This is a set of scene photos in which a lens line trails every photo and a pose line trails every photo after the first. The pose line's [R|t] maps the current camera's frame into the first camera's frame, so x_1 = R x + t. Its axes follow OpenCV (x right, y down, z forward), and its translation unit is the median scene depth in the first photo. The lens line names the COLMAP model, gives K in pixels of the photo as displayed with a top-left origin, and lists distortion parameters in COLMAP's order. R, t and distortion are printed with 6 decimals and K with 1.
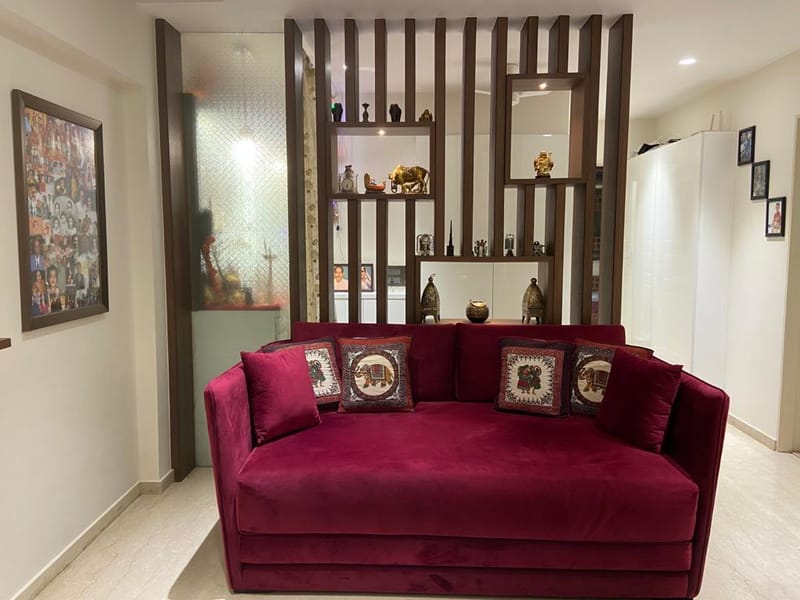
lens RADIAL K [[597.8, 0, 399.9], [0, 597.8, 288.4], [0, 0, 1]] dist [0.113195, -0.140497]
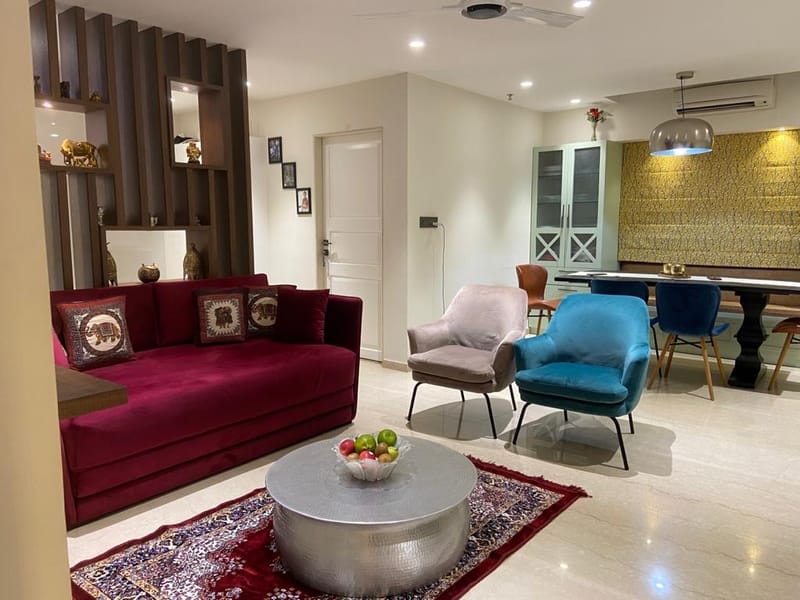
lens RADIAL K [[597.8, 0, 399.9], [0, 597.8, 288.4], [0, 0, 1]] dist [0.113195, -0.140497]
pose [[0.603719, -0.090150, 0.792084, -0.591020], [0.069101, 0.995764, 0.060663, 0.033348], [-0.794197, 0.018110, 0.607391, -0.114789]]
